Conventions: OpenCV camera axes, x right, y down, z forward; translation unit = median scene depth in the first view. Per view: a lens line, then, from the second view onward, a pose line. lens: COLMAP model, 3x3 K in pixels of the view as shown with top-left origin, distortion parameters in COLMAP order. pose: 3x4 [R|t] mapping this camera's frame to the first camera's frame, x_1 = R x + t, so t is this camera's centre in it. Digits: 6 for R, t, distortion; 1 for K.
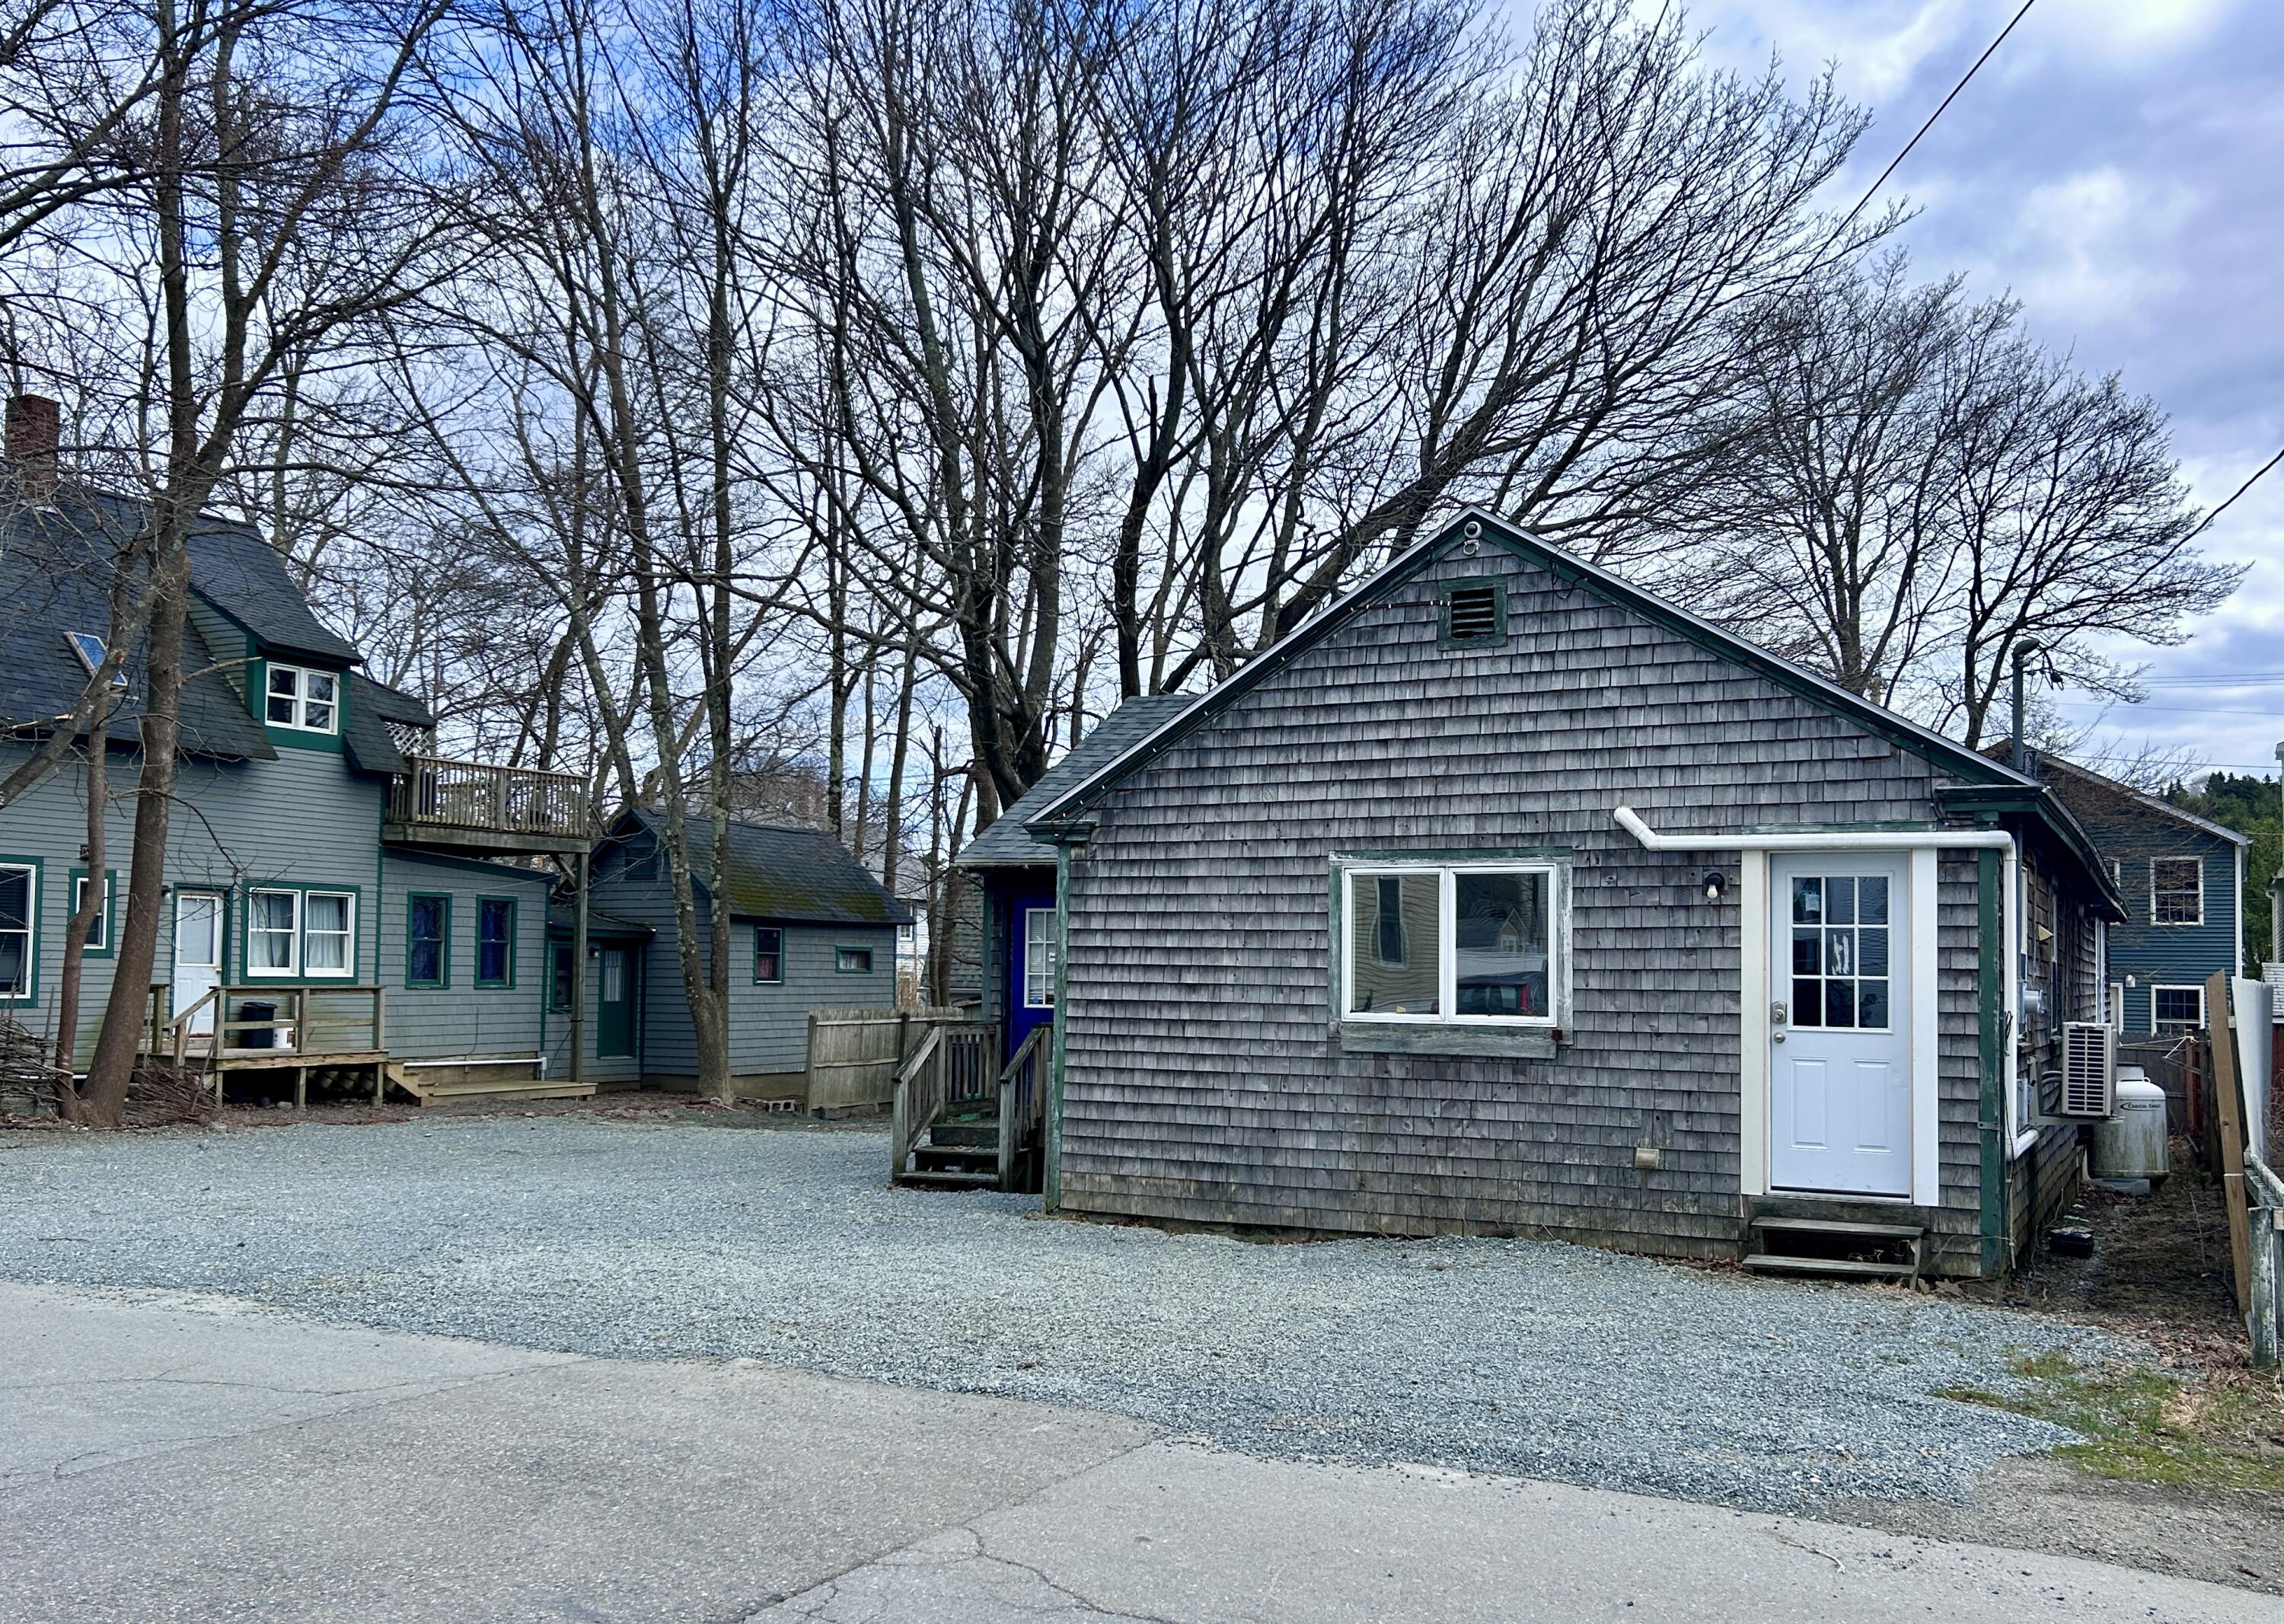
lens RADIAL K [[1969.4, 0, 1117.7], [0, 1969.4, 879.4], [0, 0, 1]] dist [0.076382, -0.018946]
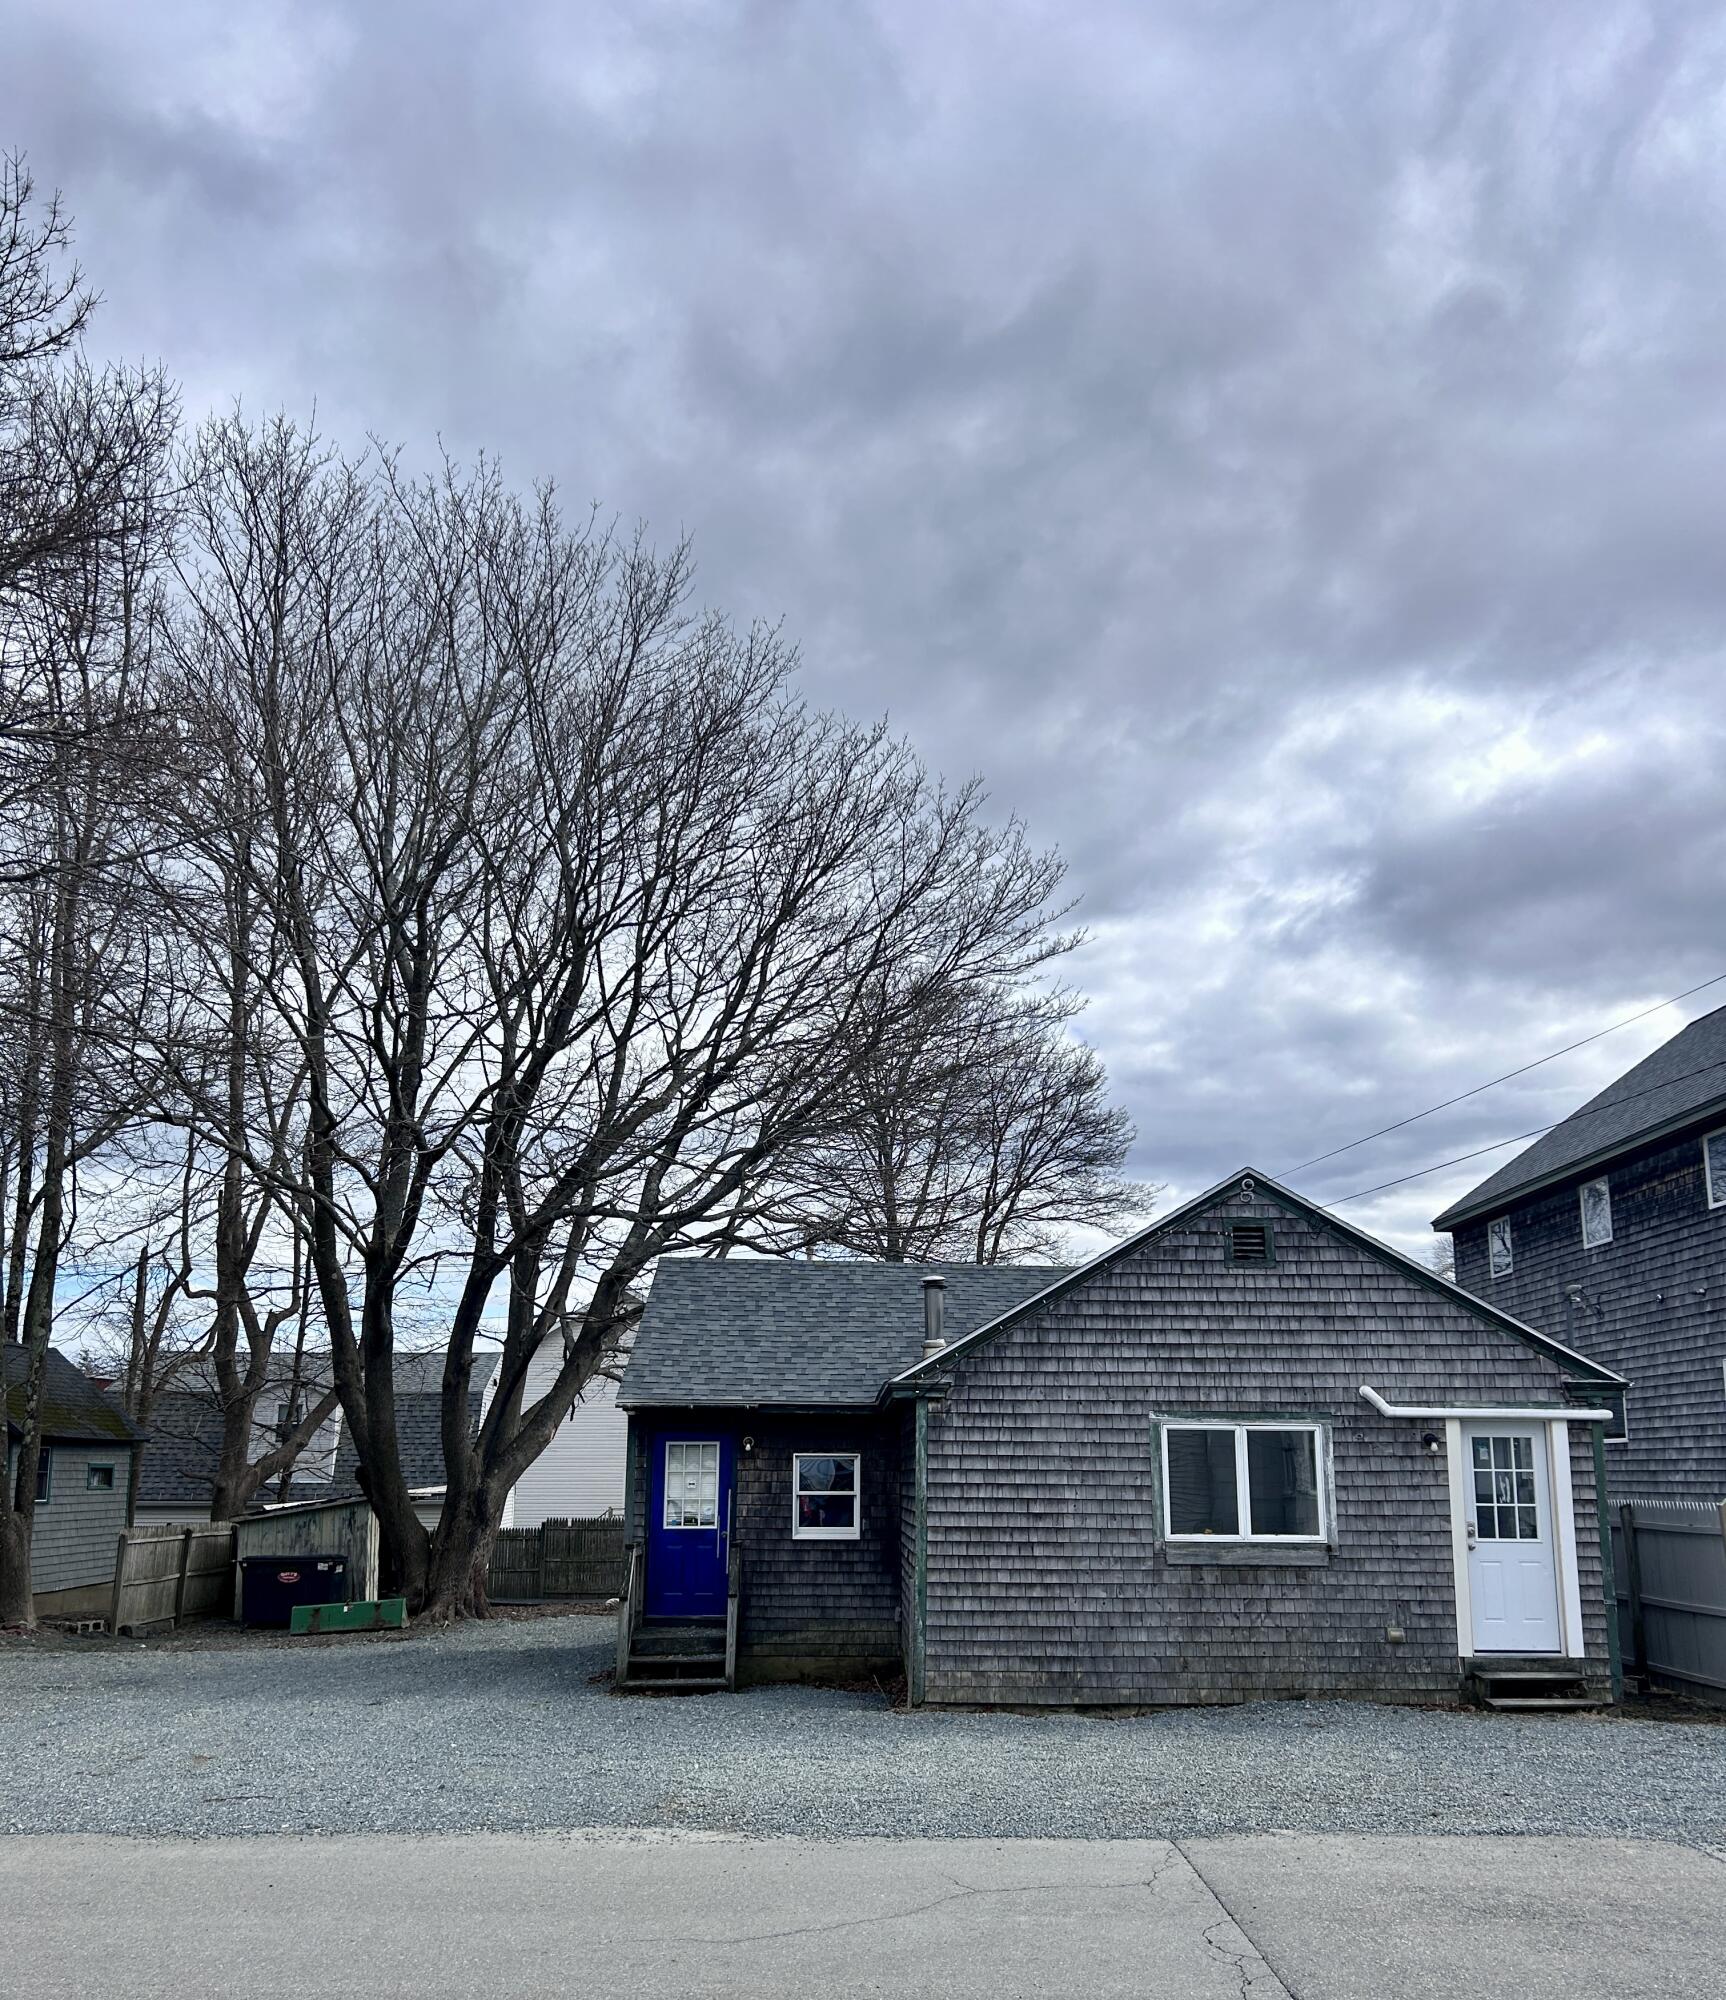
lens RADIAL K [[1699.2, 0, 840.4], [0, 1699.2, 1149.2], [0, 0, 1]] dist [0.045530, -0.067741]
pose [[0.884478, 0.079399, 0.459777, -0.624301], [-0.015666, 0.989913, -0.140811, -0.024210], [-0.466319, 0.117341, 0.876799, 0.060460]]
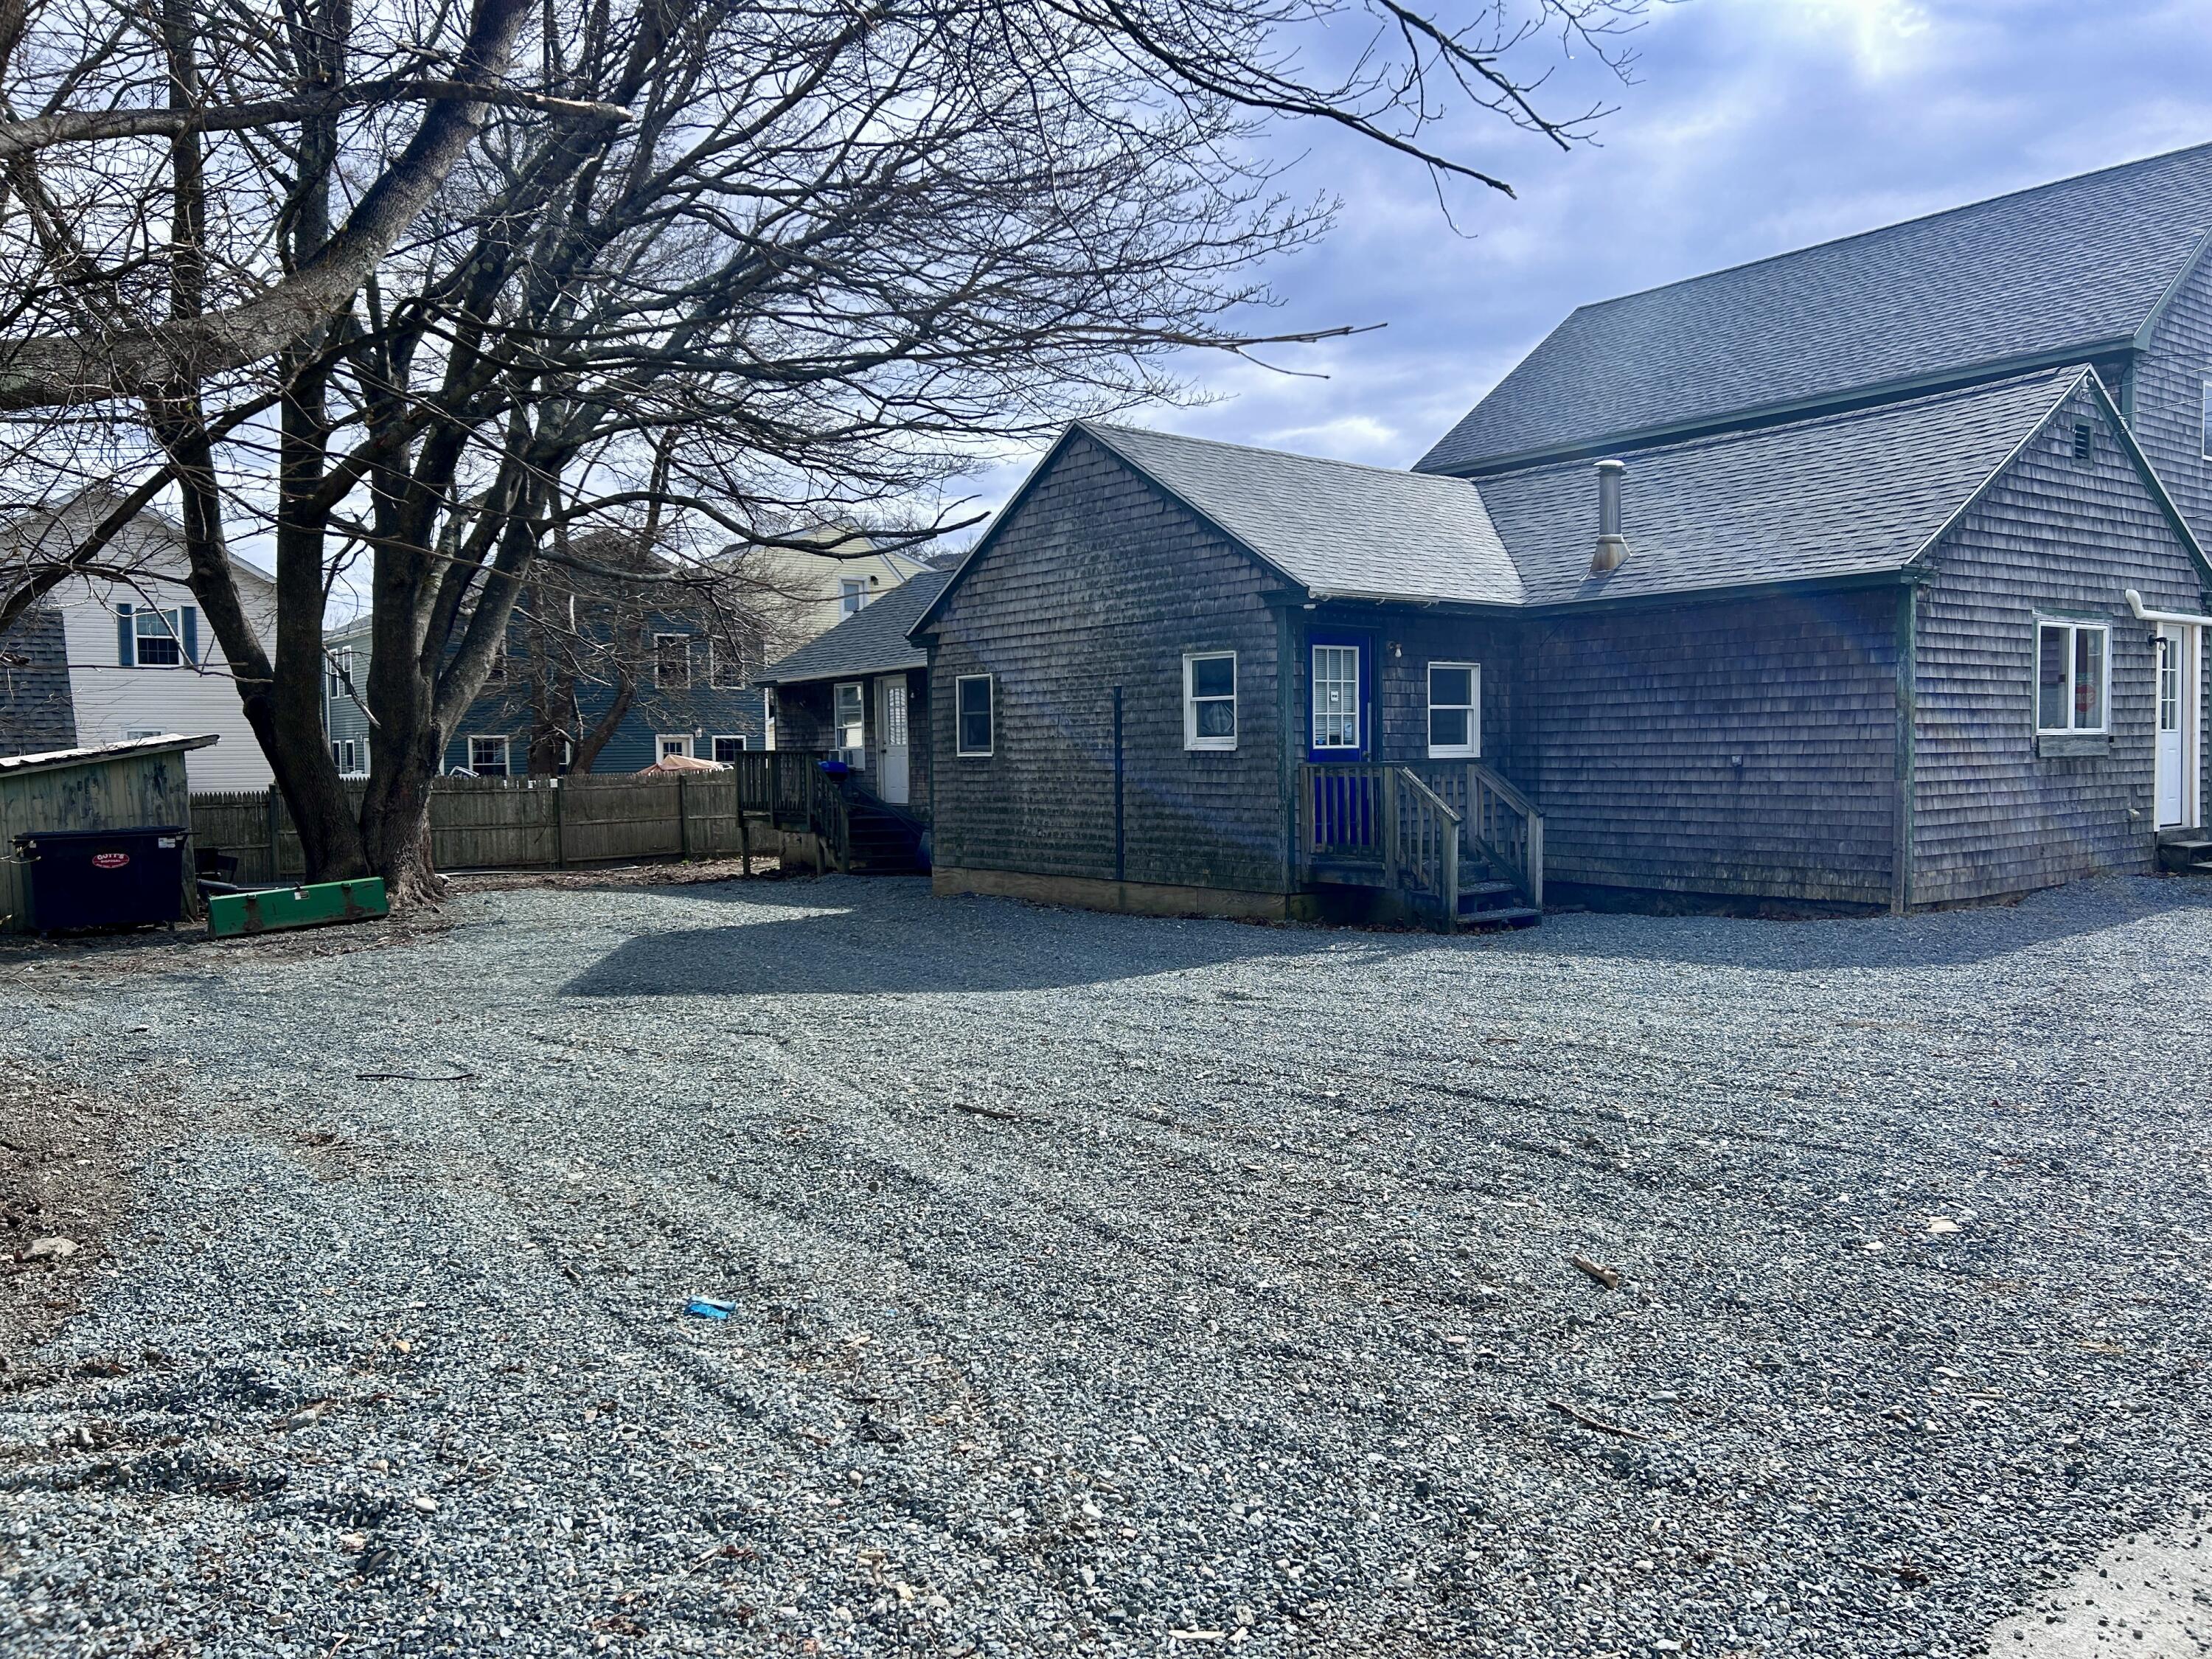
lens RADIAL K [[1639.6, 0, 1091.0], [0, 1639.6, 828.8], [0, 0, 1]] dist [0.066120, -0.071633]
pose [[0.430853, -0.065390, 0.900050, -1.172315], [-0.026334, 0.996035, 0.084970, 0.055491], [-0.902038, -0.060311, 0.427423, 1.081613]]
